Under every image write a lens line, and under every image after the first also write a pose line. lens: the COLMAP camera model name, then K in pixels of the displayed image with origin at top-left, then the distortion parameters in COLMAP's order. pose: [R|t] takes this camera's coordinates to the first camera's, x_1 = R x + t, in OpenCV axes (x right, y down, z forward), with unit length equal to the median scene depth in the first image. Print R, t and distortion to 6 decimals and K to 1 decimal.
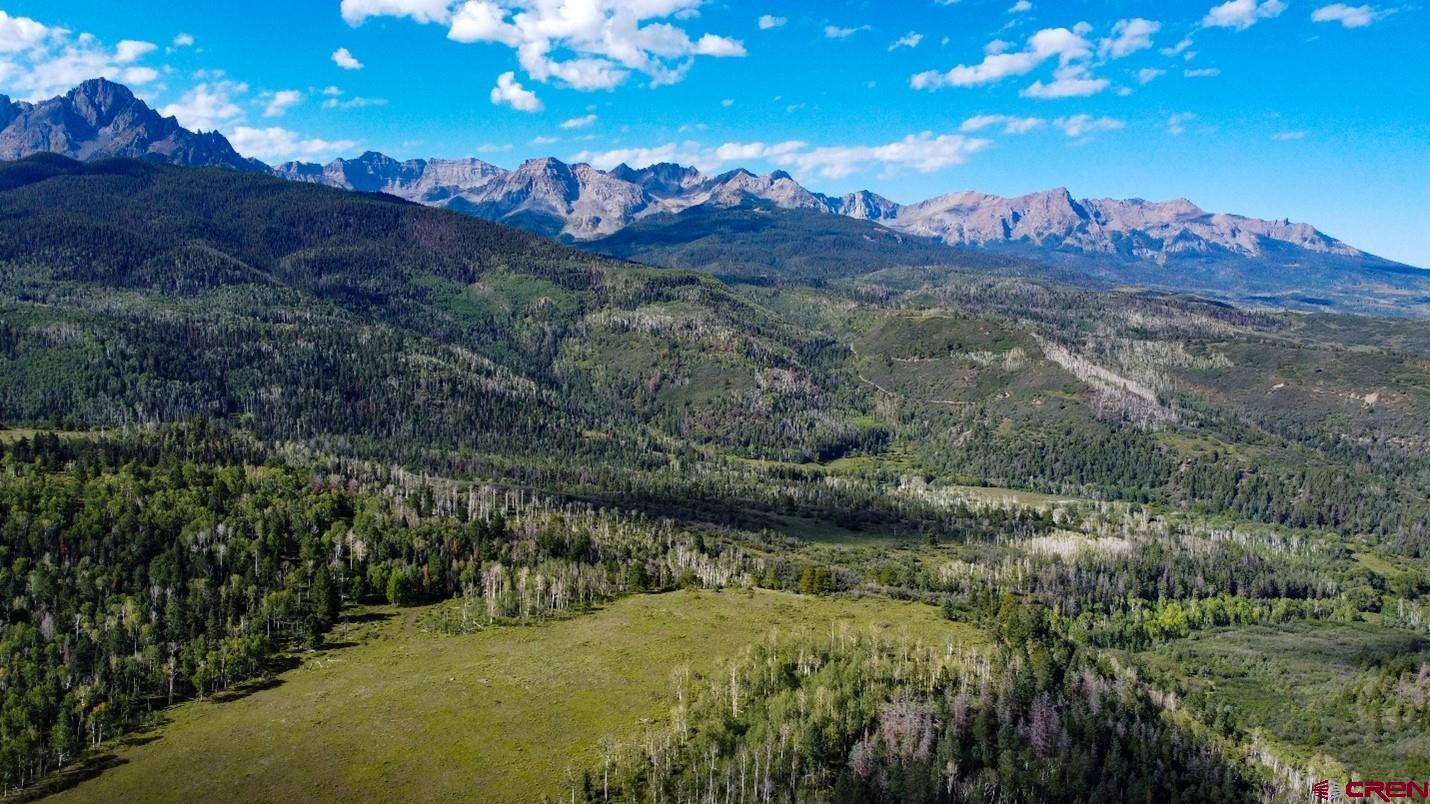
lens RADIAL K [[1101.2, 0, 708.3], [0, 1101.2, 416.7], [0, 0, 1]] dist [0.005921, -0.013703]
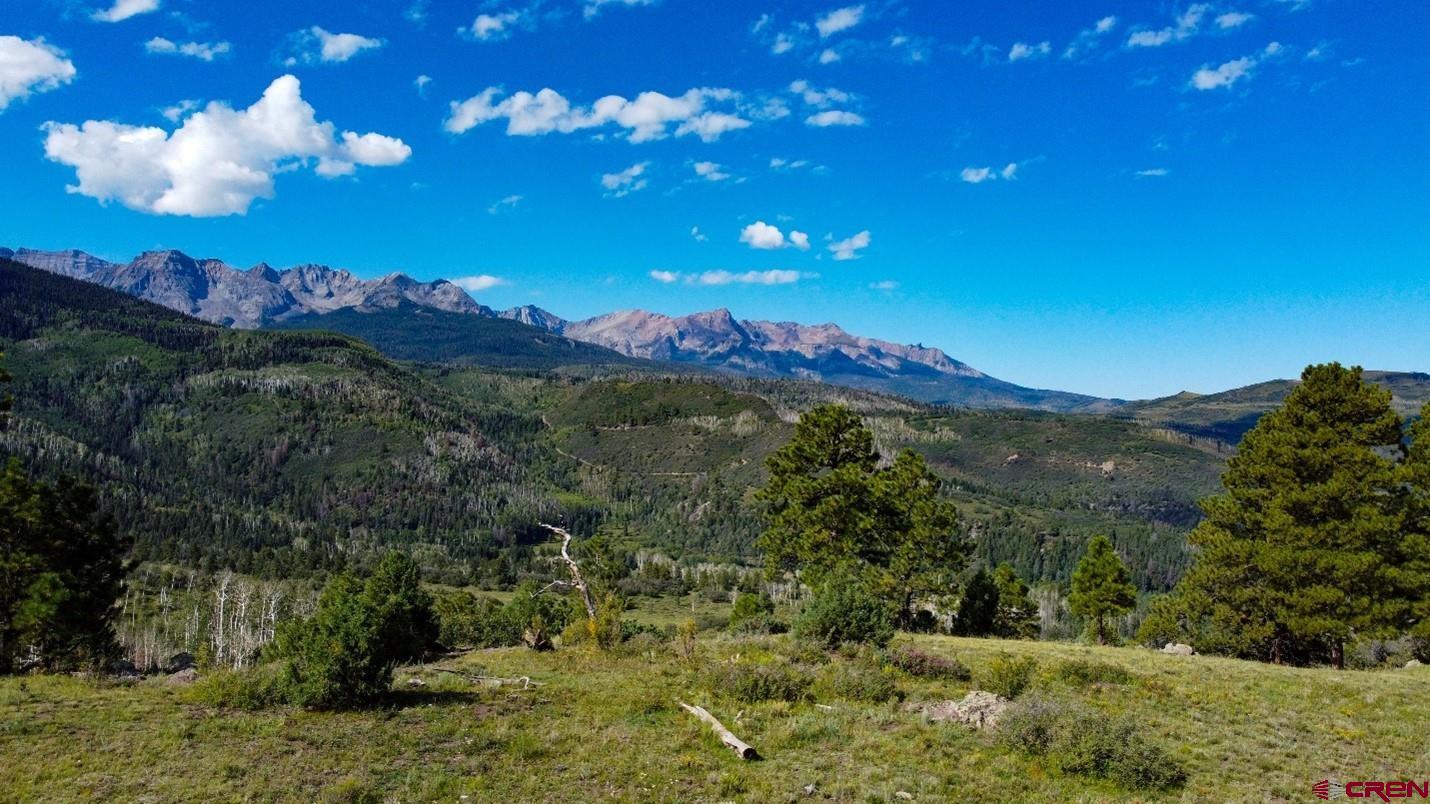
lens RADIAL K [[1101.2, 0, 721.8], [0, 1101.2, 399.7], [0, 0, 1]] dist [0.005921, -0.013703]
pose [[0.950463, 0.009006, 0.310707, 0.001487], [0.031906, 0.991474, -0.126339, 0.026530], [-0.309196, 0.129994, 0.942072, 0.165328]]
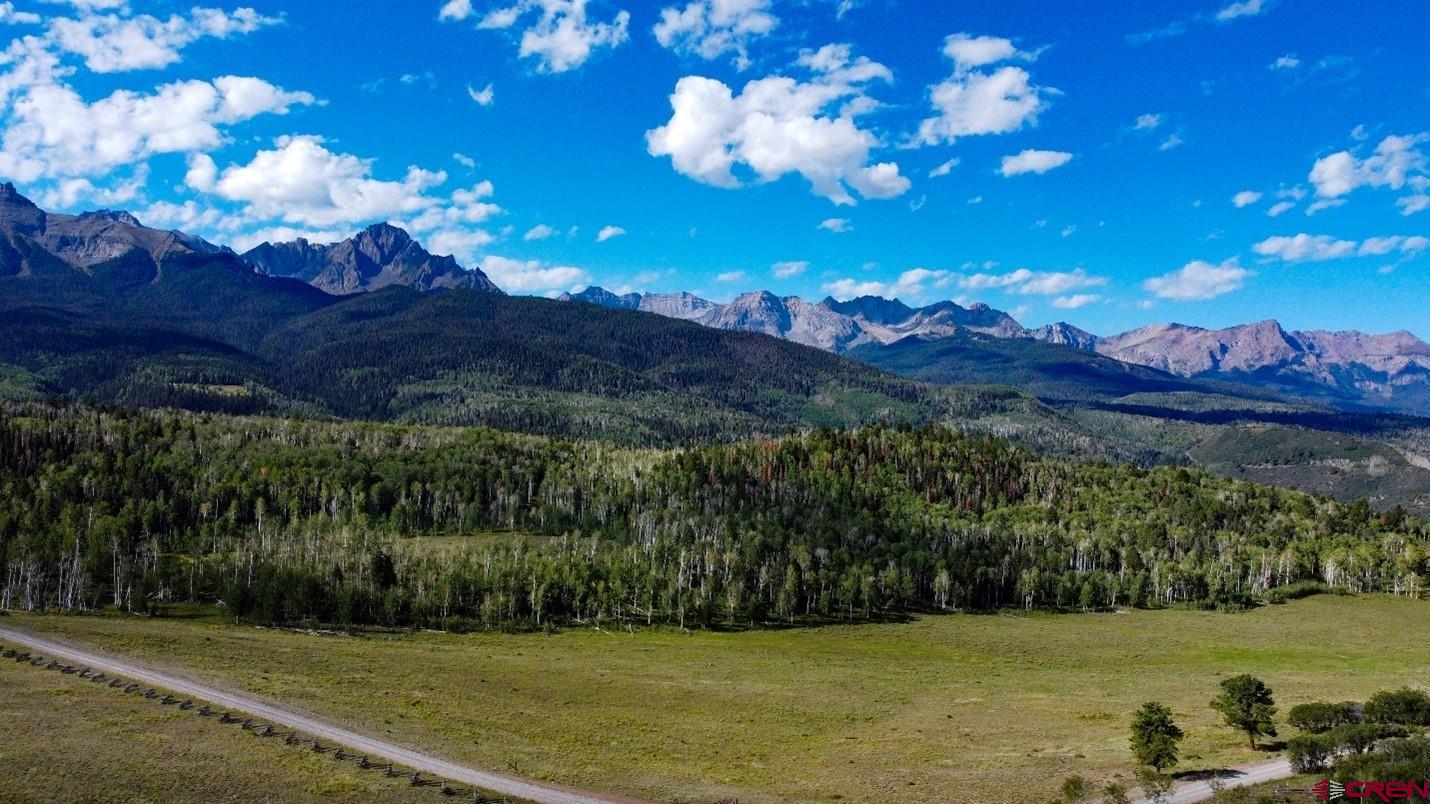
lens RADIAL K [[1101.2, 0, 702.9], [0, 1101.2, 410.1], [0, 0, 1]] dist [0.005921, -0.013703]
pose [[0.989796, 0.011825, -0.142004, -0.164185], [-0.029511, 0.991956, -0.123095, 0.033845], [0.139406, 0.126029, 0.982183, -0.109074]]
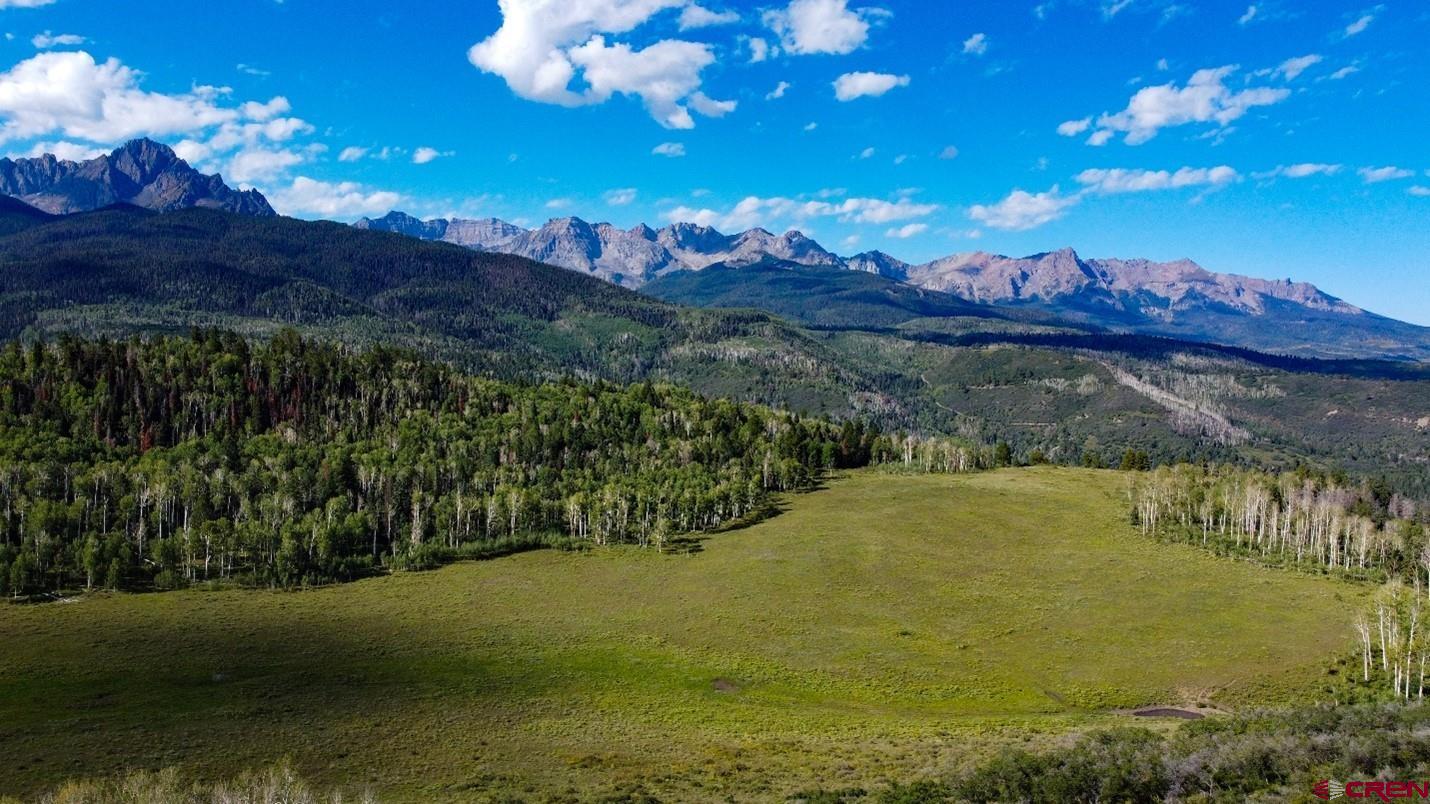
lens RADIAL K [[1101.2, 0, 708.1], [0, 1101.2, 414.7], [0, 0, 1]] dist [0.005921, -0.013703]
pose [[0.999992, 0.001236, 0.003914, -0.070378], [-0.001003, 0.998246, -0.059201, 0.030339], [-0.003980, 0.059196, 0.998238, -0.044474]]
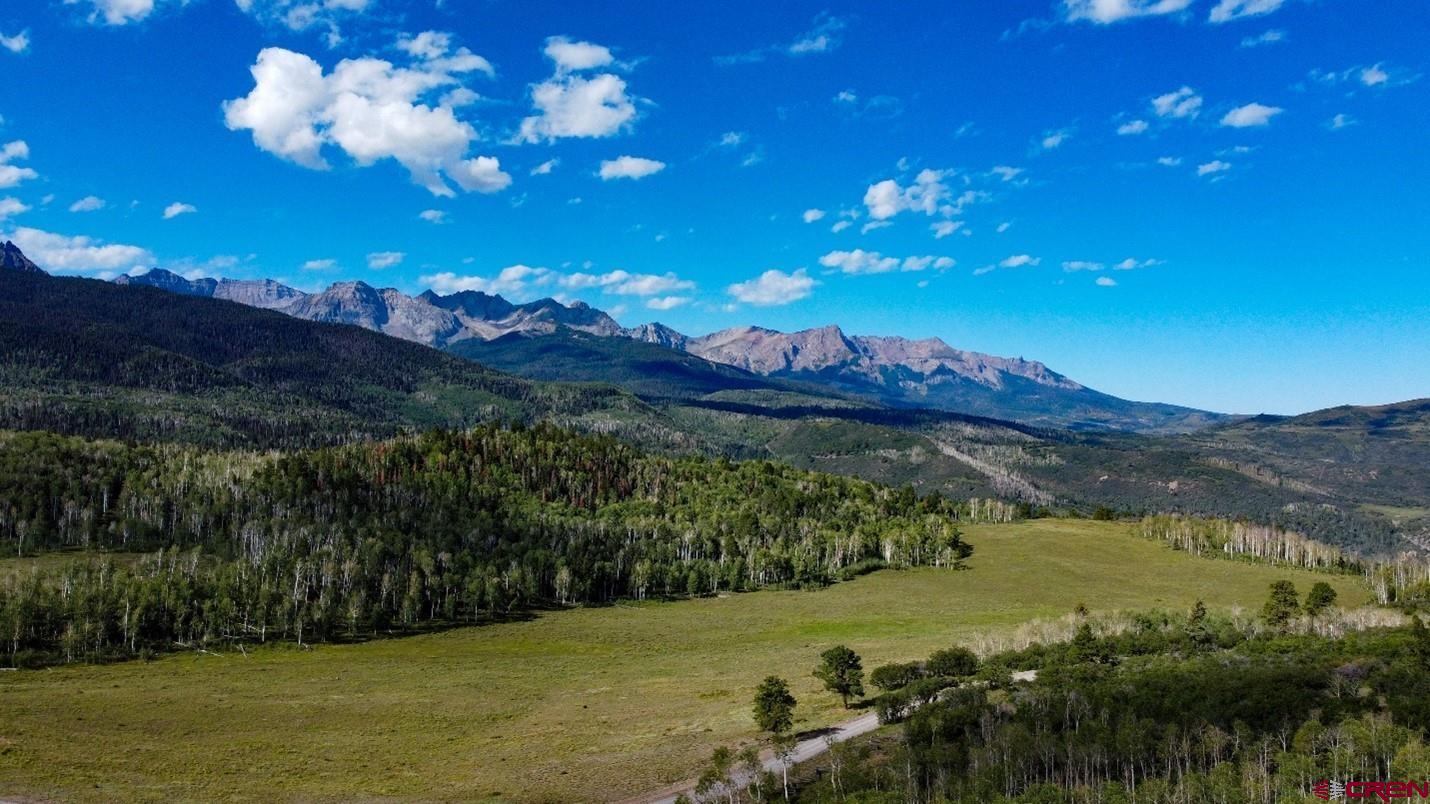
lens RADIAL K [[1101.2, 0, 717.3], [0, 1101.2, 408.3], [0, 0, 1]] dist [0.005921, -0.013703]
pose [[0.973951, 0.010017, 0.226536, -0.167040], [0.018438, 0.992217, -0.123146, 0.033349], [-0.226006, 0.124115, 0.966187, -0.112380]]
